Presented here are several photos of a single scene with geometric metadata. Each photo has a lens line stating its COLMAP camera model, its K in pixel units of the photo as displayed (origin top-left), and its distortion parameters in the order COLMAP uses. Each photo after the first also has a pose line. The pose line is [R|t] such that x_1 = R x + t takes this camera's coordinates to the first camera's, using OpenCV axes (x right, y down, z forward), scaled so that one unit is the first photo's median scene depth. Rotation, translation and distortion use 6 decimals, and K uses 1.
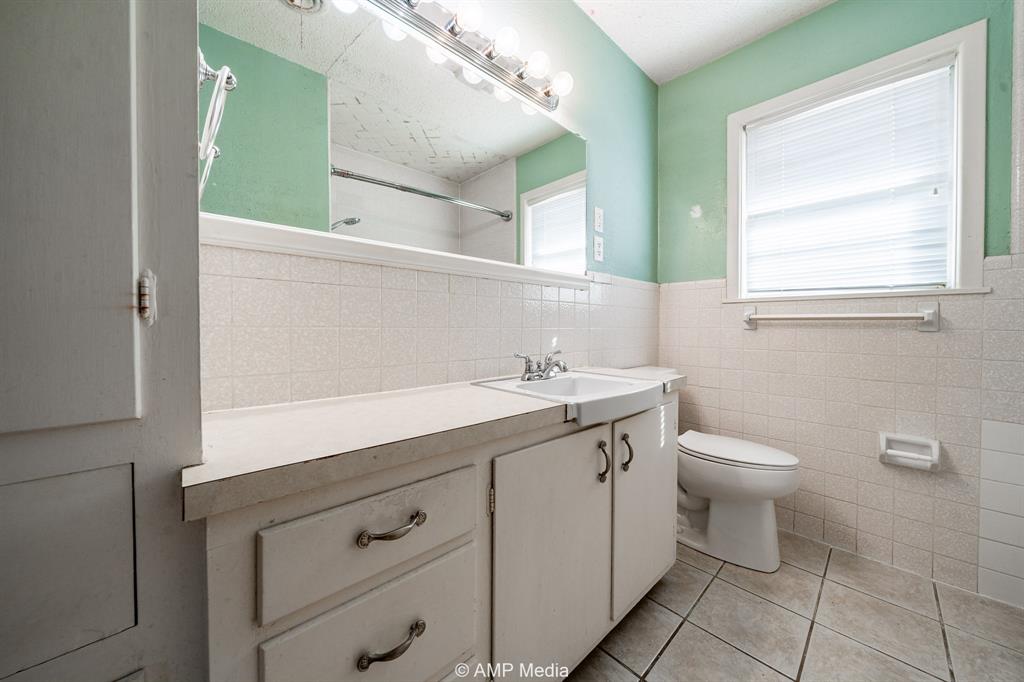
lens RADIAL K [[361.5, 0, 512.0], [0, 361.5, 331.6], [0, 0, 1]] dist [-0.007279, 0.000199]
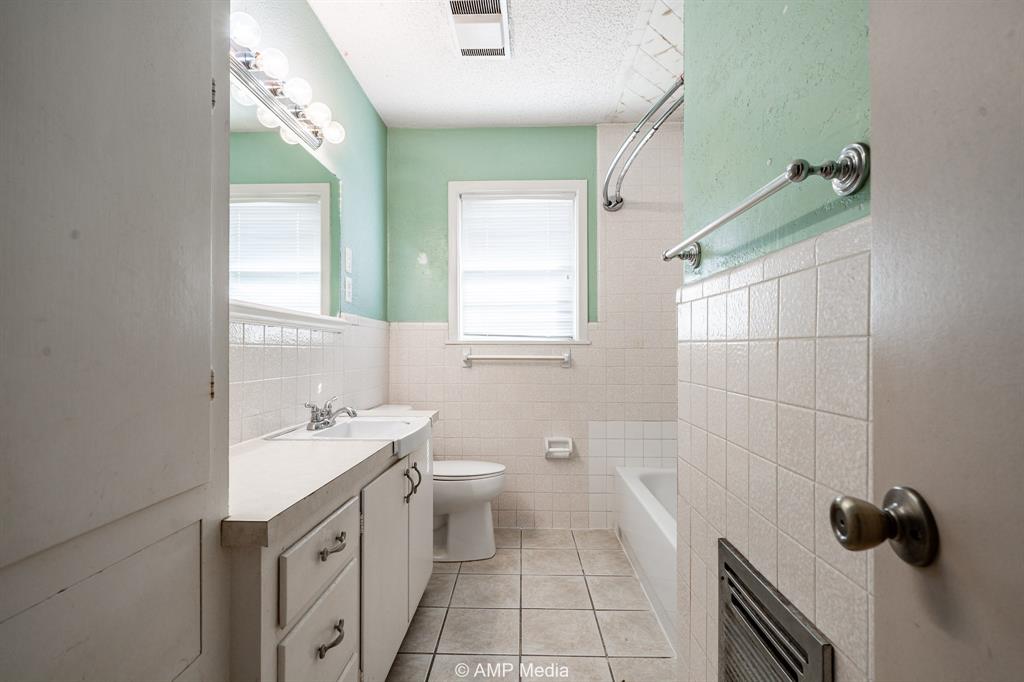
lens RADIAL K [[488.2, 0, 512.0], [0, 488.2, 341.0], [0, 0, 1]] dist [0.000369, 0.000089]
pose [[0.703768, 0.010230, 0.710356, -0.492873], [0.011228, 0.999611, -0.025519, -0.063623], [-0.710341, 0.025935, 0.703379, -0.314785]]
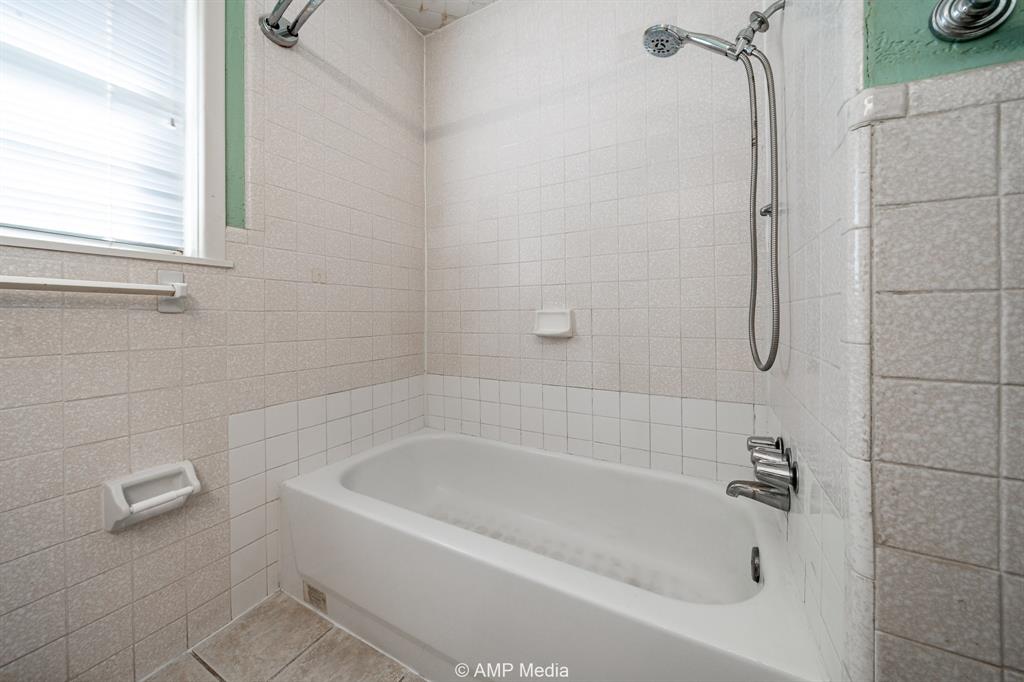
lens RADIAL K [[353.6, 0, 512.1], [0, 353.6, 313.5], [0, 0, 1]] dist [-0.007164, 0.000012]
pose [[-0.330694, 0.003086, 0.943733, 0.276491], [0.016890, 0.999854, 0.002649, 0.010790], [-0.943587, 0.016815, -0.330698, 0.587312]]
